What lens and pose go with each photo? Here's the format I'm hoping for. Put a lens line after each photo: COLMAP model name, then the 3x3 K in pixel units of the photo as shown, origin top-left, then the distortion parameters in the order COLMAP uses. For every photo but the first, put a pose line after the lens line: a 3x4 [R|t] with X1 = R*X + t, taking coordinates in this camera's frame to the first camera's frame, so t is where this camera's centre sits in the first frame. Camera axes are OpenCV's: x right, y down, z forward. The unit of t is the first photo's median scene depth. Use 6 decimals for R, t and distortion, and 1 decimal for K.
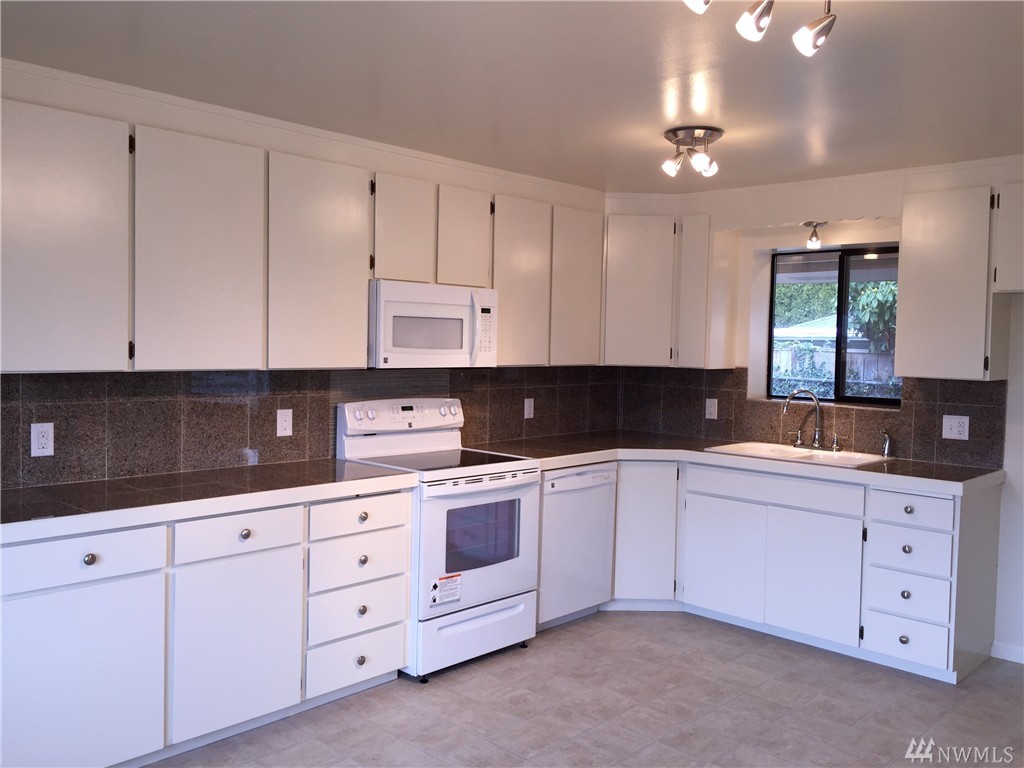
lens RADIAL K [[853.9, 0, 512.7], [0, 853.9, 383.9], [0, 0, 1]] dist [0.042383, -0.025126]
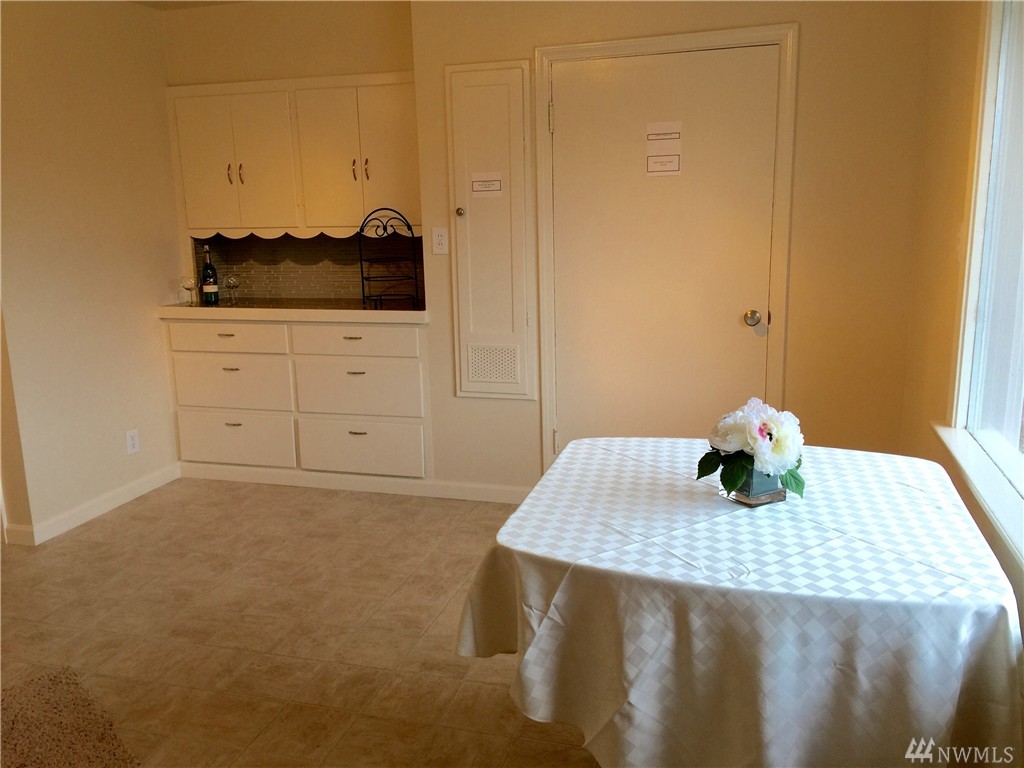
lens RADIAL K [[853.9, 0, 513.0], [0, 853.9, 383.7], [0, 0, 1]] dist [0.042383, -0.025126]
pose [[-0.446252, -0.185010, 0.875574, -0.800135], [0.055875, 0.970728, 0.233594, -0.021374], [-0.893161, 0.153164, -0.422852, 1.149884]]
